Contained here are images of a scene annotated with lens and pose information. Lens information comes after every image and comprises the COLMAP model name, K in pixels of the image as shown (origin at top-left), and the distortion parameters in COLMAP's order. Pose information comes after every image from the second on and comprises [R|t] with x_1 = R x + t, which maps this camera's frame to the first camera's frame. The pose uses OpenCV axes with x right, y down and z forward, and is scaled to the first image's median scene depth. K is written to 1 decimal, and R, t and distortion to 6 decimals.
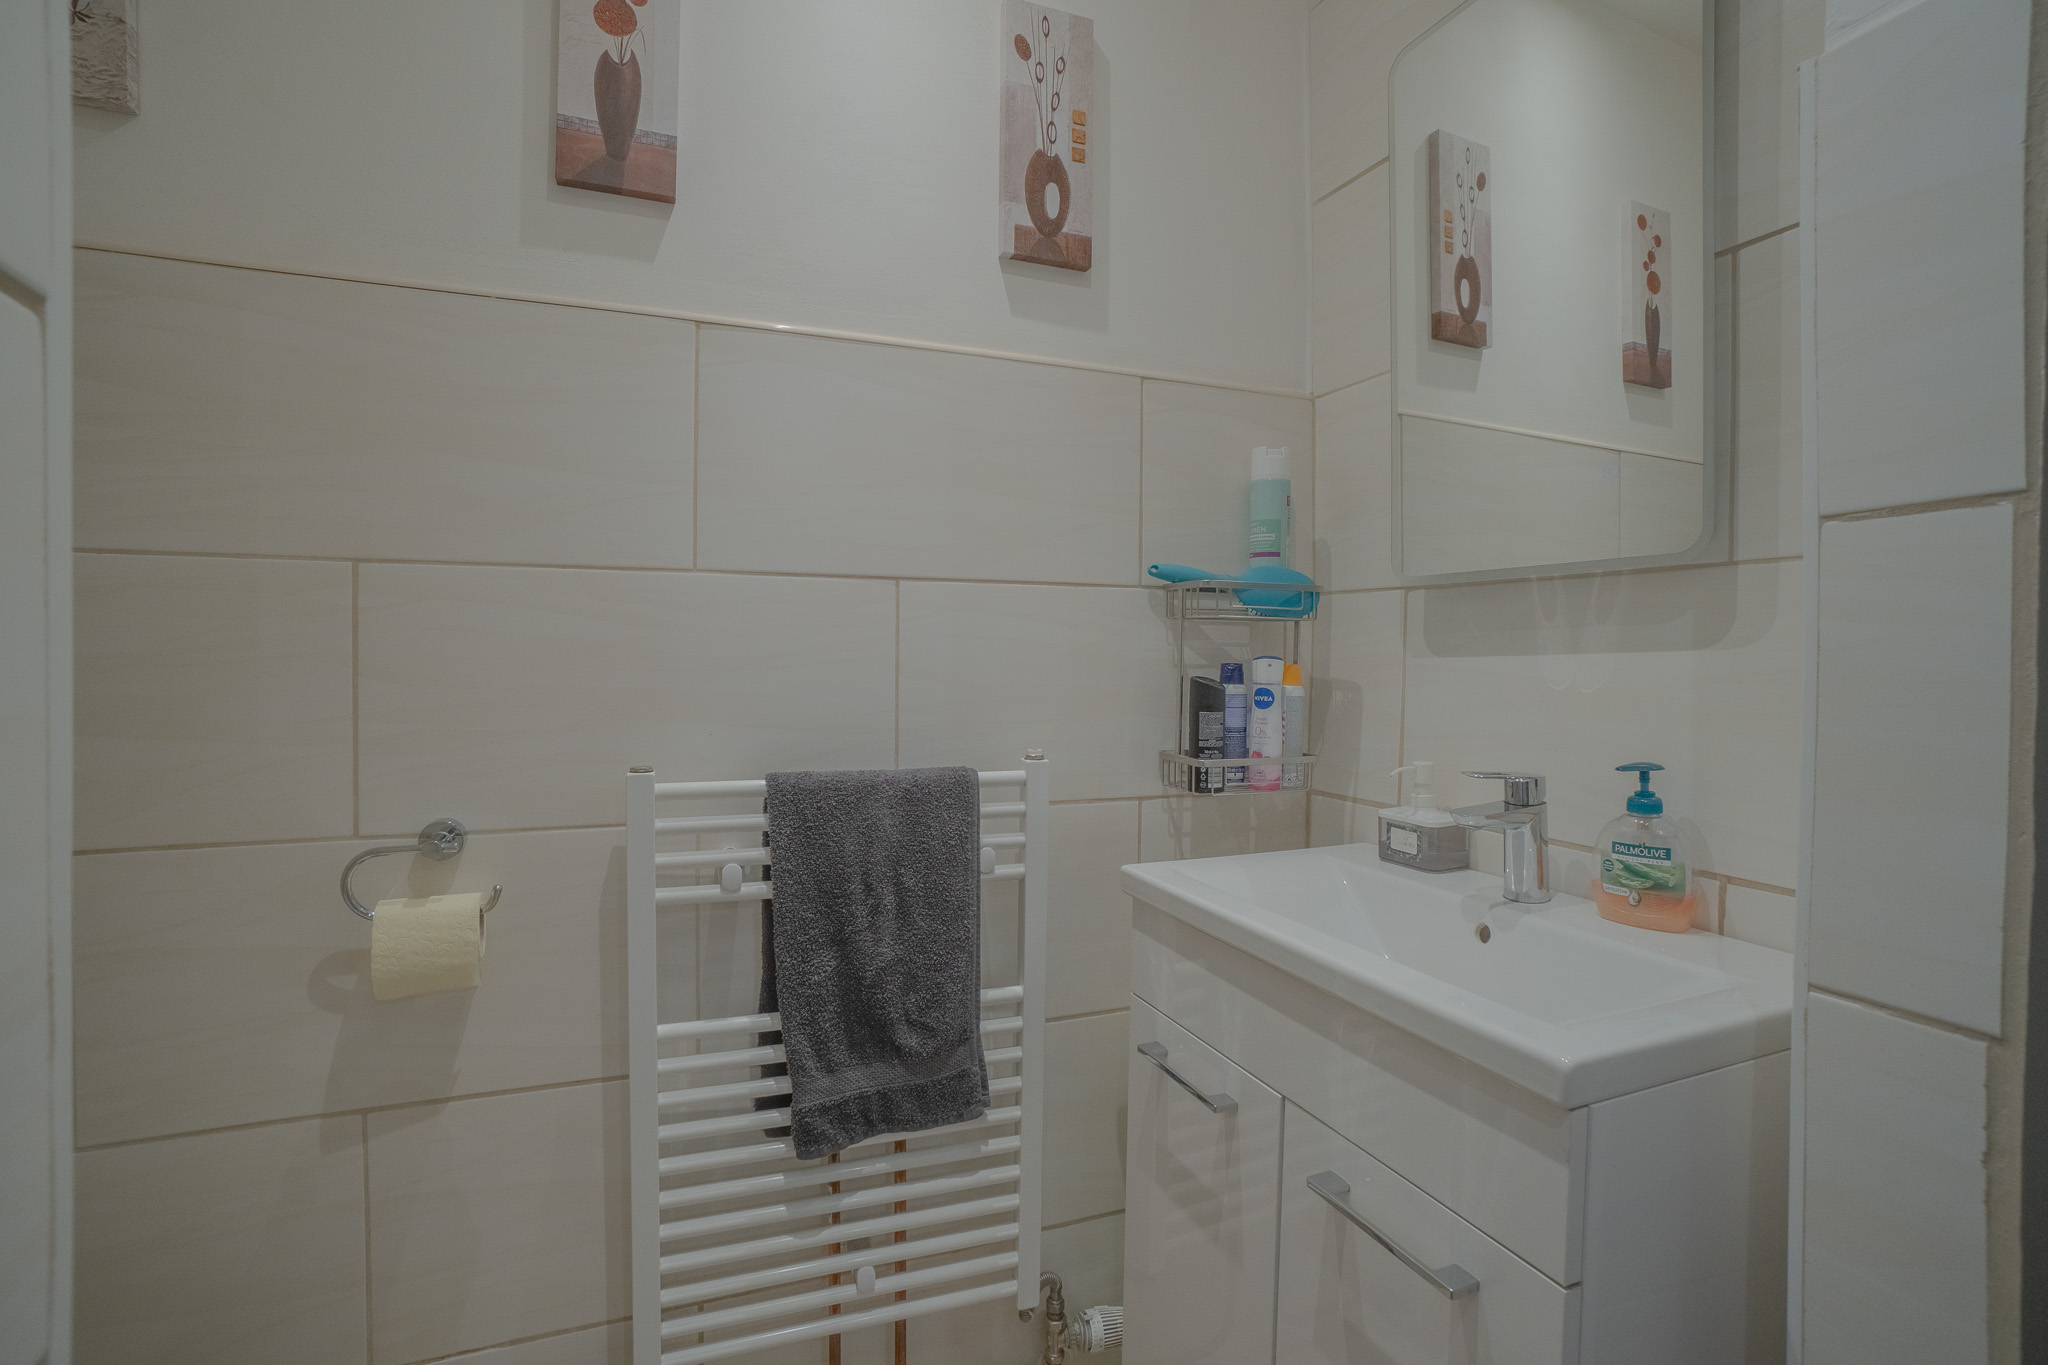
lens RADIAL K [[925.4, 0, 1015.9], [0, 925.4, 670.4], [0, 0, 1]] dist [-0.061310, 0.024020]
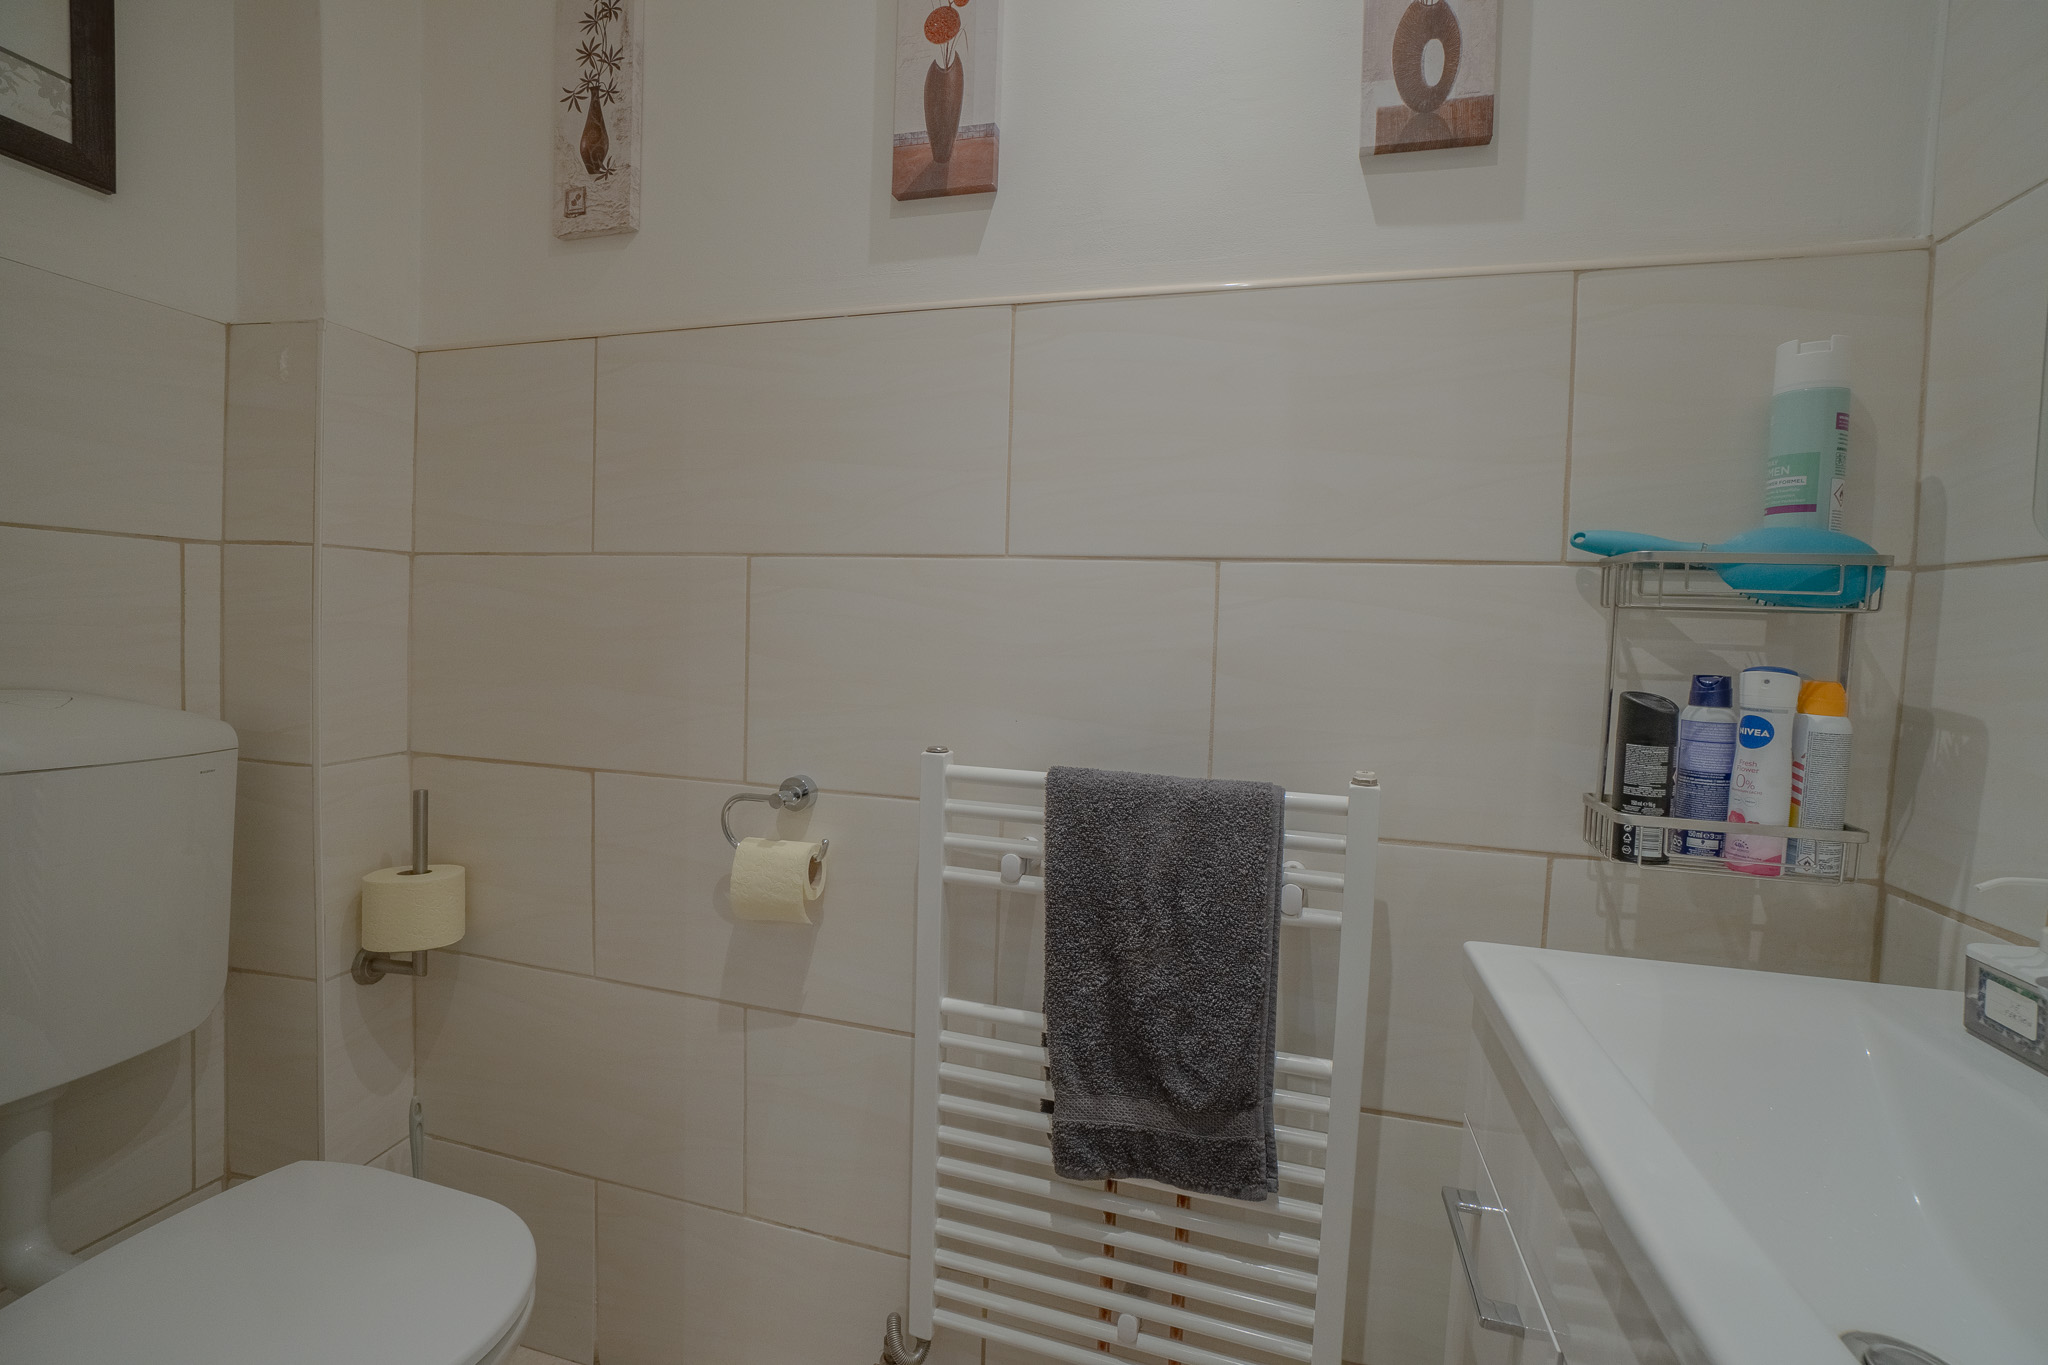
lens RADIAL K [[925.4, 0, 1015.9], [0, 925.4, 670.4], [0, 0, 1]] dist [-0.061310, 0.024020]
pose [[0.792132, 0.045966, -0.608617, 0.263267], [-0.037258, 0.998942, 0.026953, -0.011653], [0.609212, 0.001325, 0.793006, 0.200897]]
